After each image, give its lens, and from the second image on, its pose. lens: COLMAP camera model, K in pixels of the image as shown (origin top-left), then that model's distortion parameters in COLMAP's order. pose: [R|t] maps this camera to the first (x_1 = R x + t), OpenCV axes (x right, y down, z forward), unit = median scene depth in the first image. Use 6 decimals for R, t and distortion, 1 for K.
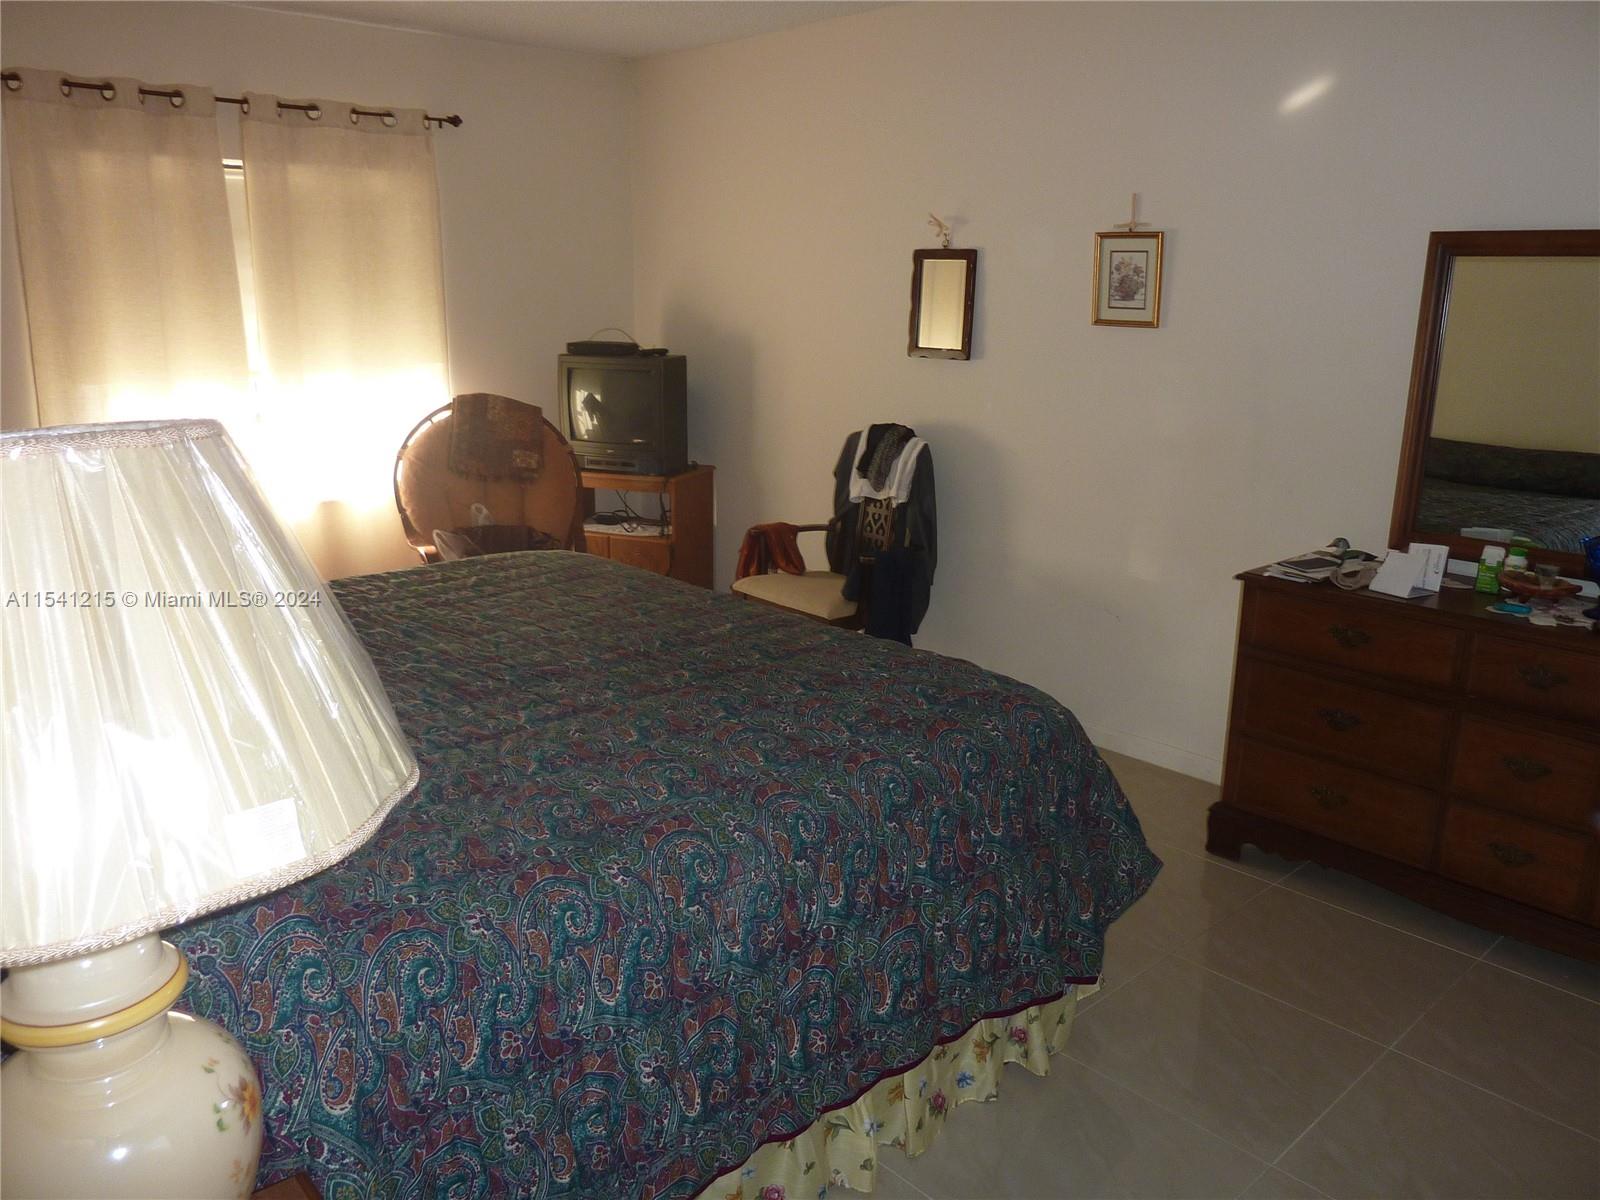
lens RADIAL K [[1202.2, 0, 799.0], [0, 1202.2, 591.6], [0, 0, 1]] dist [-0.034292, 0.000174]
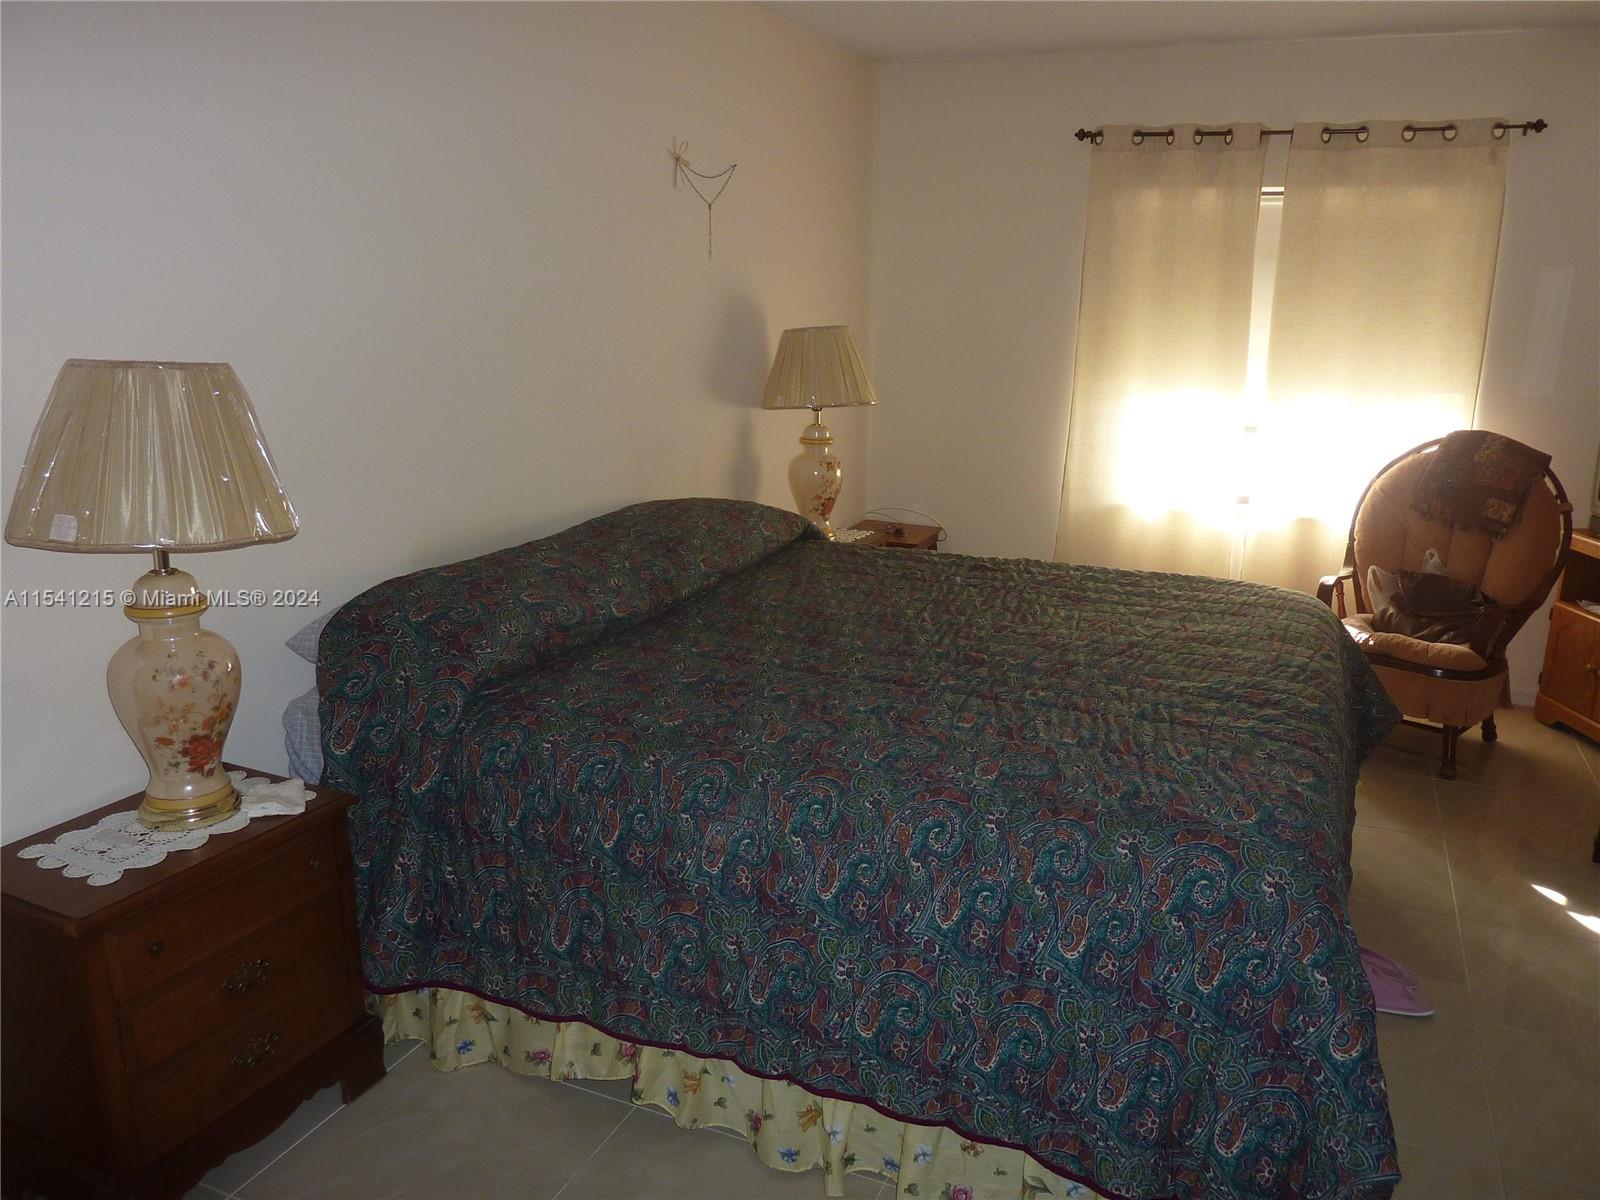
lens RADIAL K [[1202.2, 0, 799.0], [0, 1202.2, 591.6], [0, 0, 1]] dist [-0.034292, 0.000174]
pose [[0.358816, 0.217506, -0.907713, 0.398528], [-0.254426, 0.958438, 0.129087, -0.038613], [0.898064, 0.184627, 0.399242, 0.230740]]
